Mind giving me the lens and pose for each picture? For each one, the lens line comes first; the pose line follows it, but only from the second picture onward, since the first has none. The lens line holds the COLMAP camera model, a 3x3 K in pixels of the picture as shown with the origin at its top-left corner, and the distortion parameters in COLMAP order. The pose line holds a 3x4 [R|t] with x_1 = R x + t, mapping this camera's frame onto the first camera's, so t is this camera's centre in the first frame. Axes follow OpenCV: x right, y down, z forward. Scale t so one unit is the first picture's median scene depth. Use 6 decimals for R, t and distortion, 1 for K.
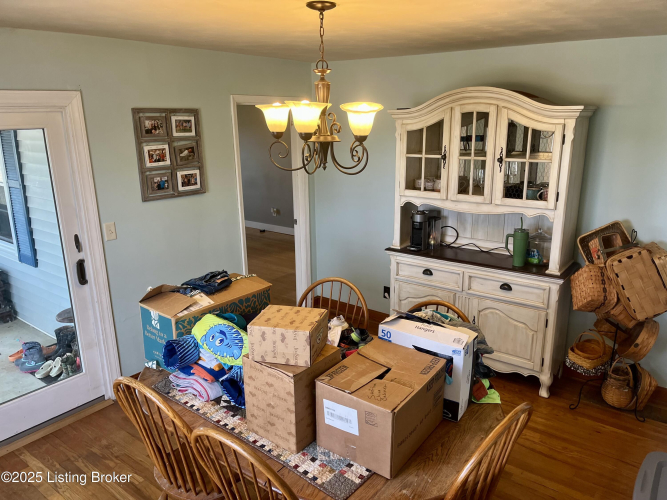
lens RADIAL K [[499.9, 0, 333.1], [0, 499.9, 248.3], [0, 0, 1]] dist [0.008866, -0.032910]
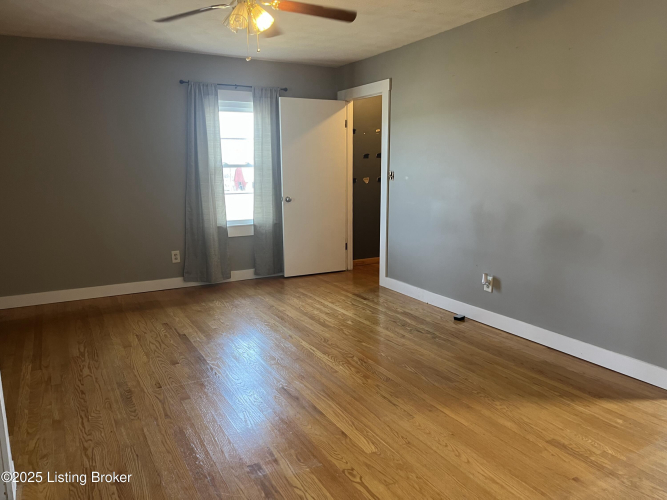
lens RADIAL K [[499.9, 0, 333.3], [0, 499.9, 250.2], [0, 0, 1]] dist [0.008866, -0.032910]
pose [[0.915858, 0.077225, -0.394006, -0.079371], [-0.113221, 0.991177, -0.068910, -0.063910], [0.385208, 0.107721, 0.916521, 0.590687]]
